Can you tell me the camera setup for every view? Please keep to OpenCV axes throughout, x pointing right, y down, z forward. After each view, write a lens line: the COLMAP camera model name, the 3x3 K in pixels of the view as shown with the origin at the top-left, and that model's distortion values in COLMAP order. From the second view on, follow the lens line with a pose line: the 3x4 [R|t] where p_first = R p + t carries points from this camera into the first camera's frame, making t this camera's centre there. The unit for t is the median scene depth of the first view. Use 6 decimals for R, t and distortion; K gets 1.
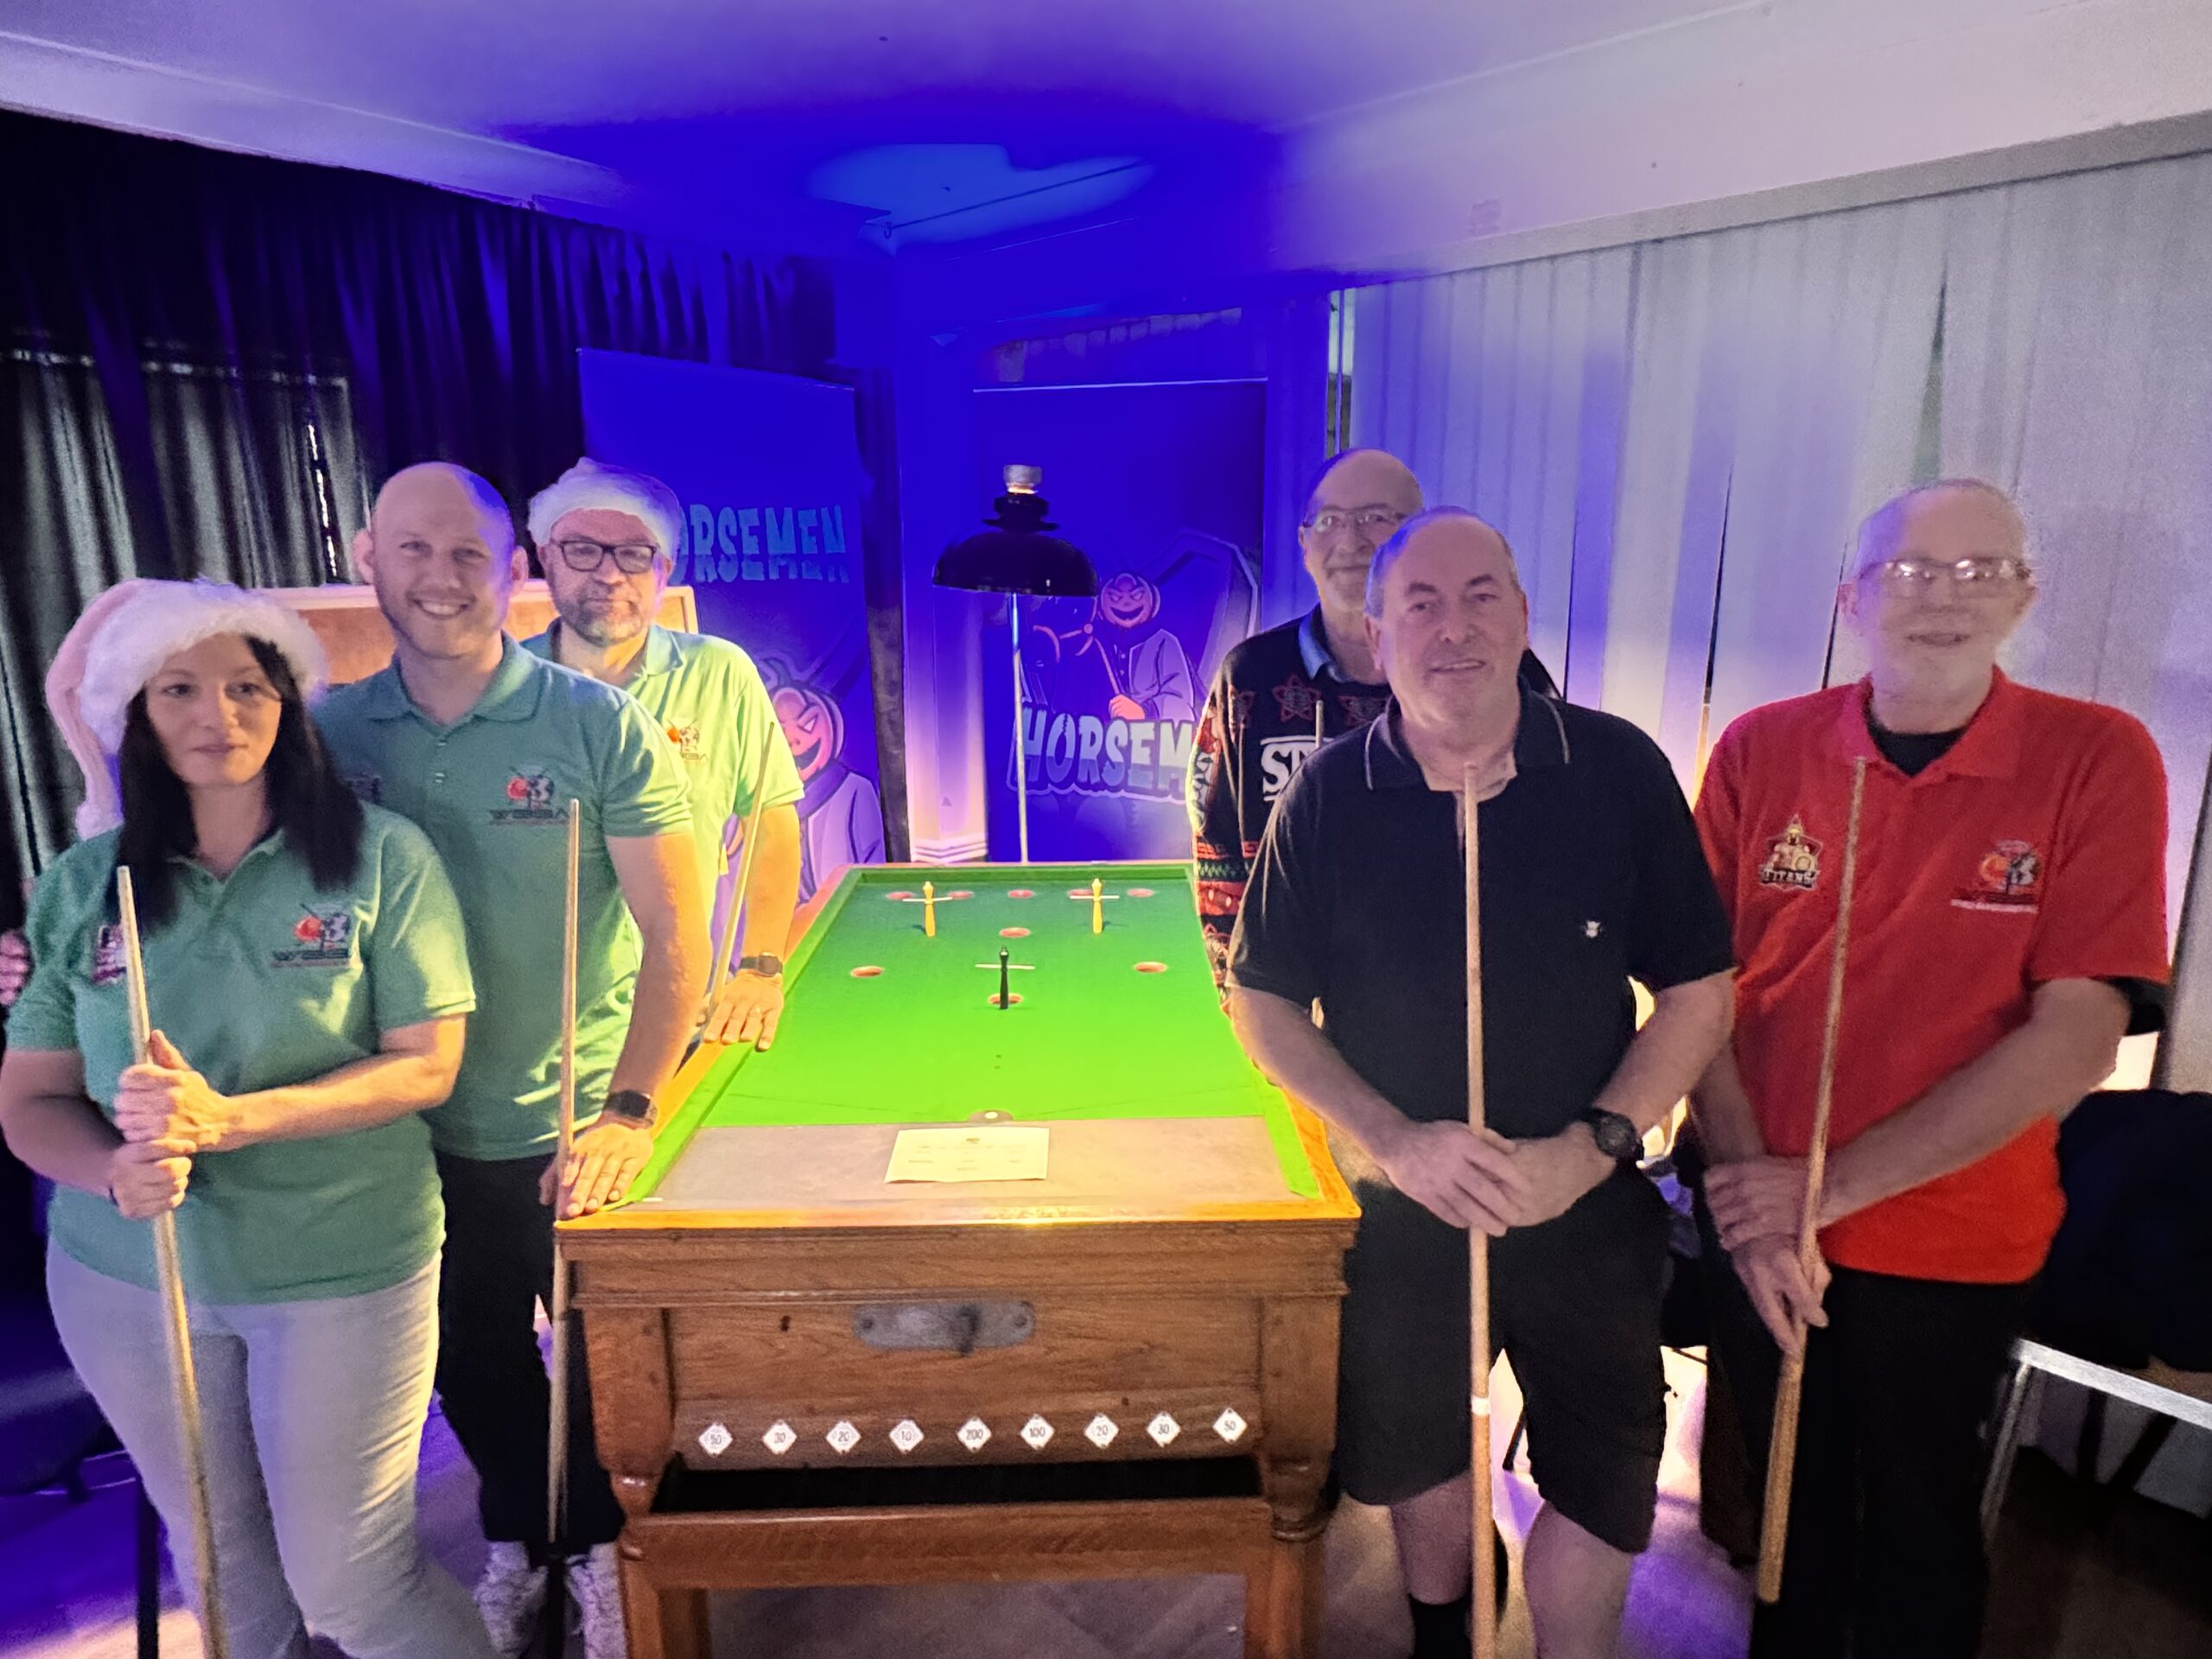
lens RADIAL K [[1309.1, 0, 1106.0], [0, 1309.1, 829.5], [0, 0, 1]] dist [0.003527, 0.002974]
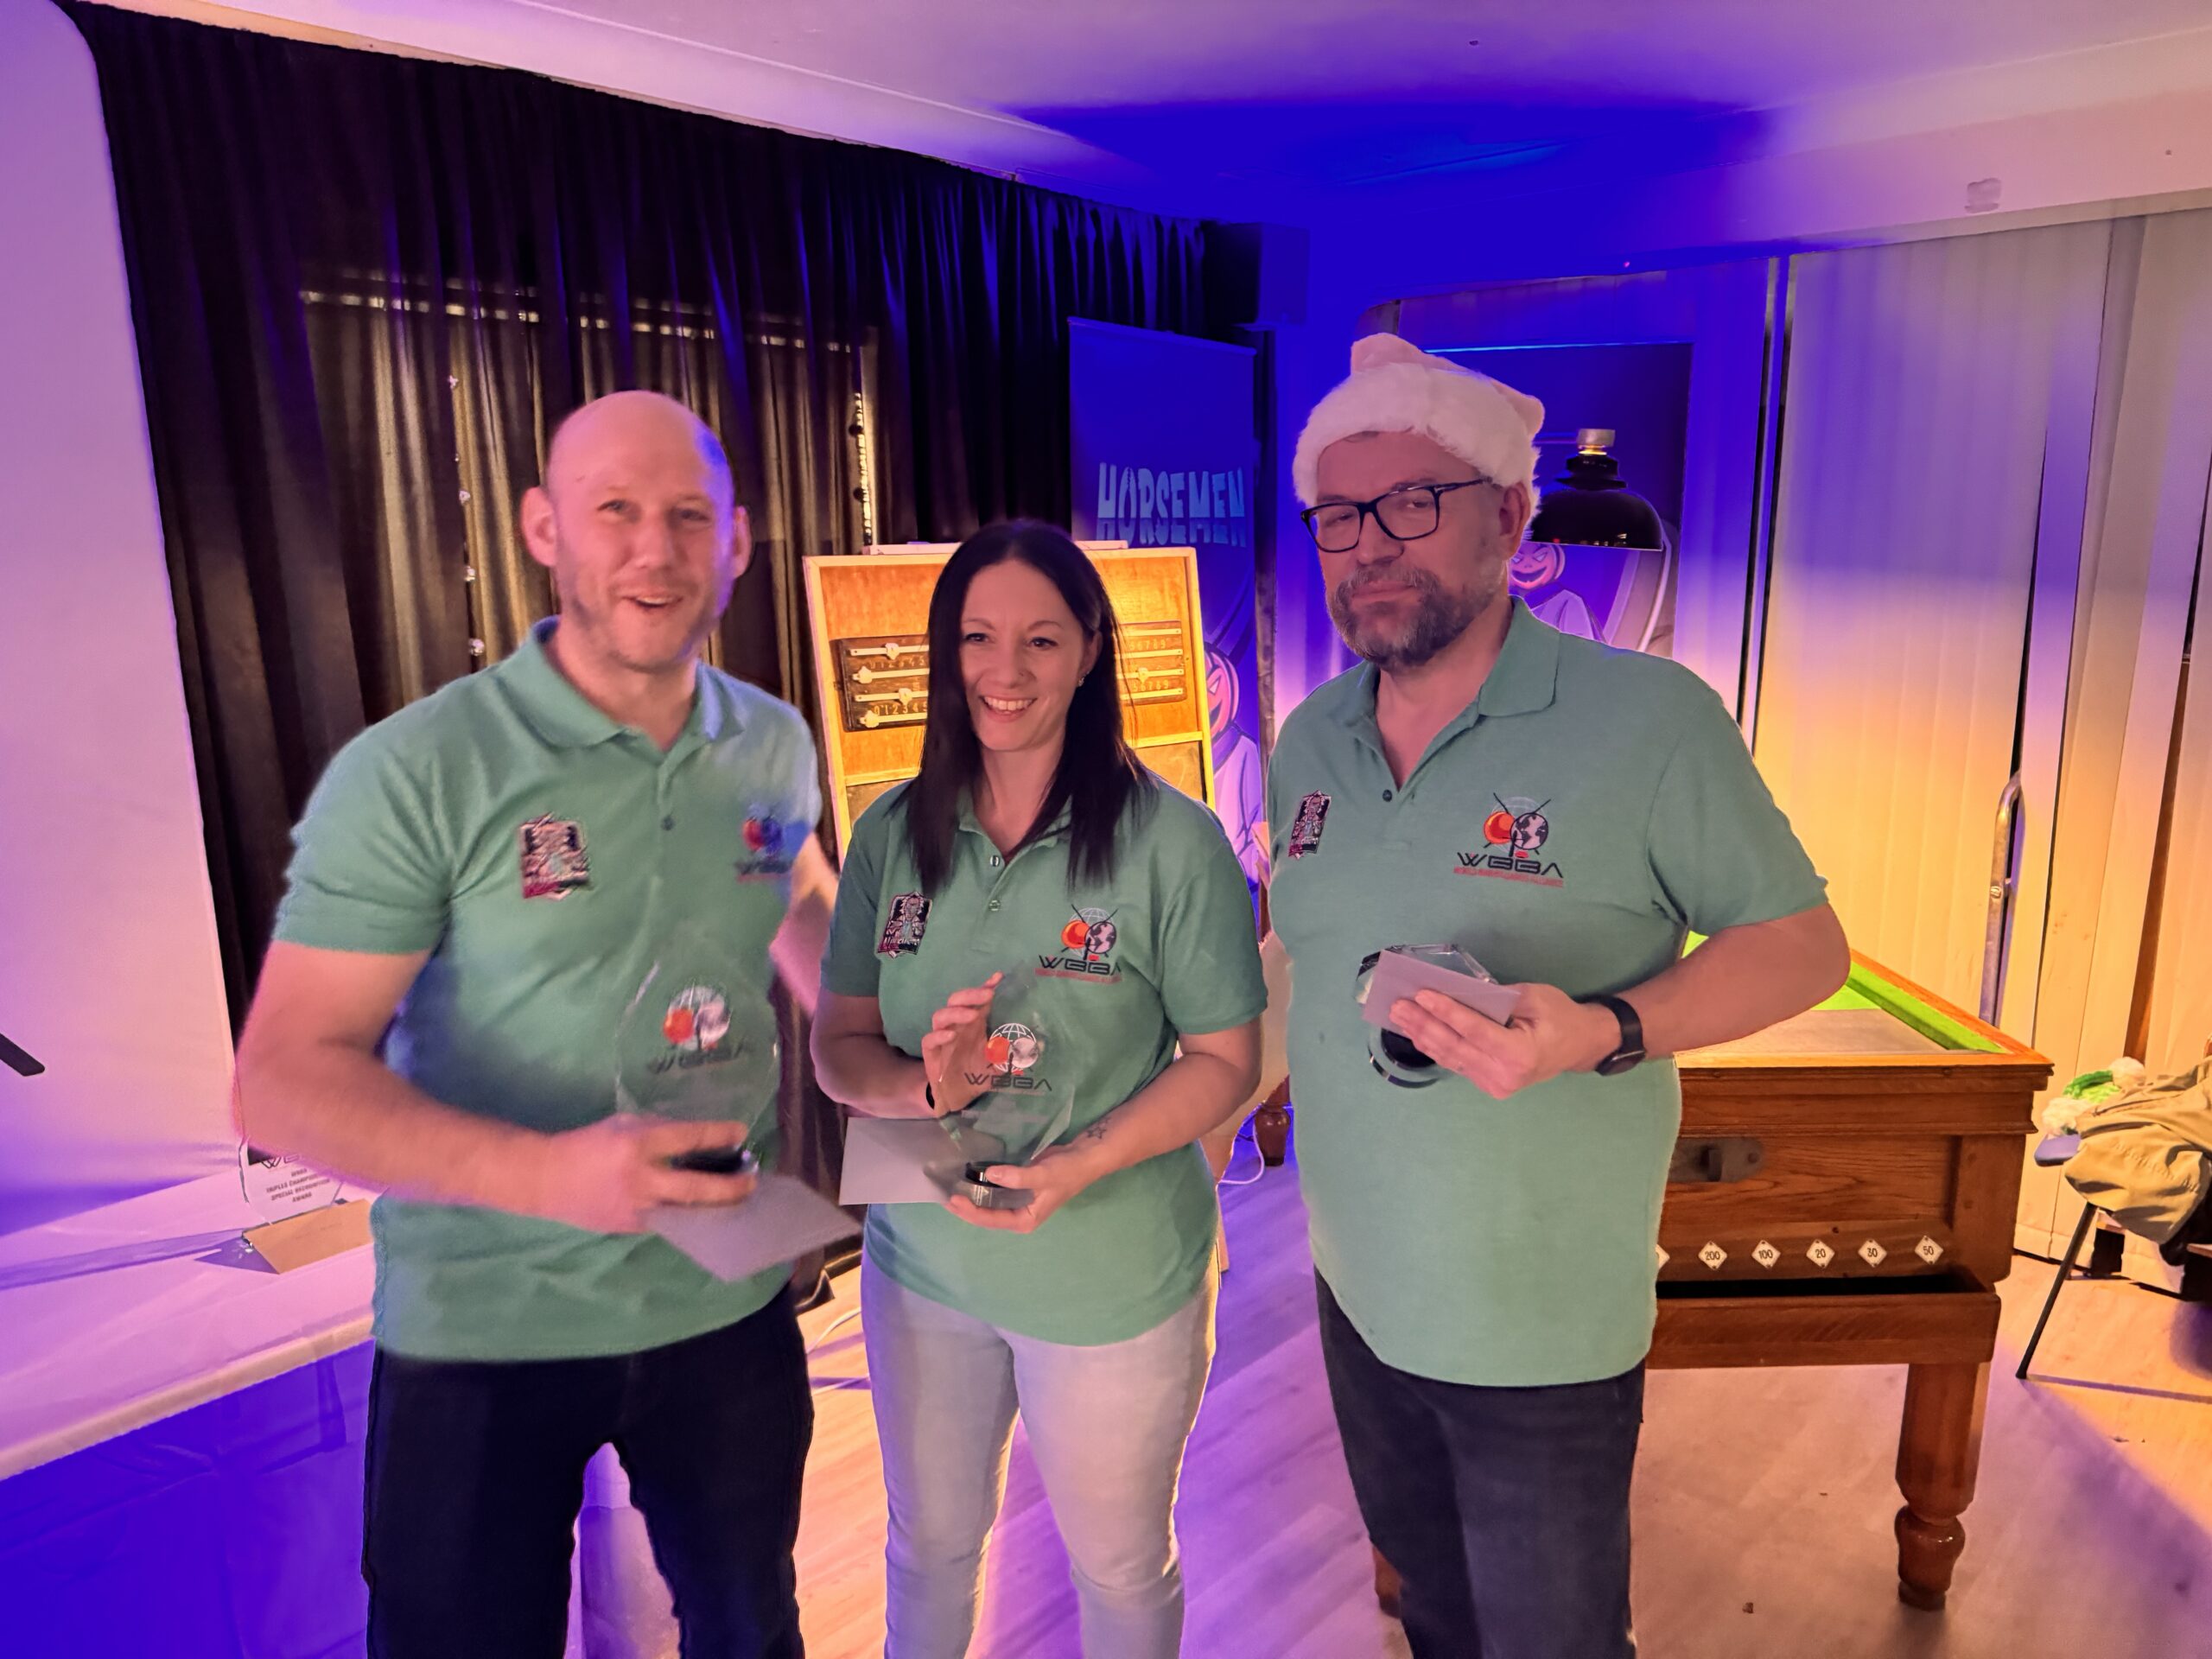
lens RADIAL K [[1549.9, 0, 1136.1], [0, 1549.9, 837.5], [0, 0, 1]] dist [0.106263, -0.157364]
pose [[0.999979, -0.002777, 0.005892, -0.522196], [0.002836, 0.999947, -0.009924, 0.083540], [-0.005864, 0.009940, 0.999933, -0.342705]]
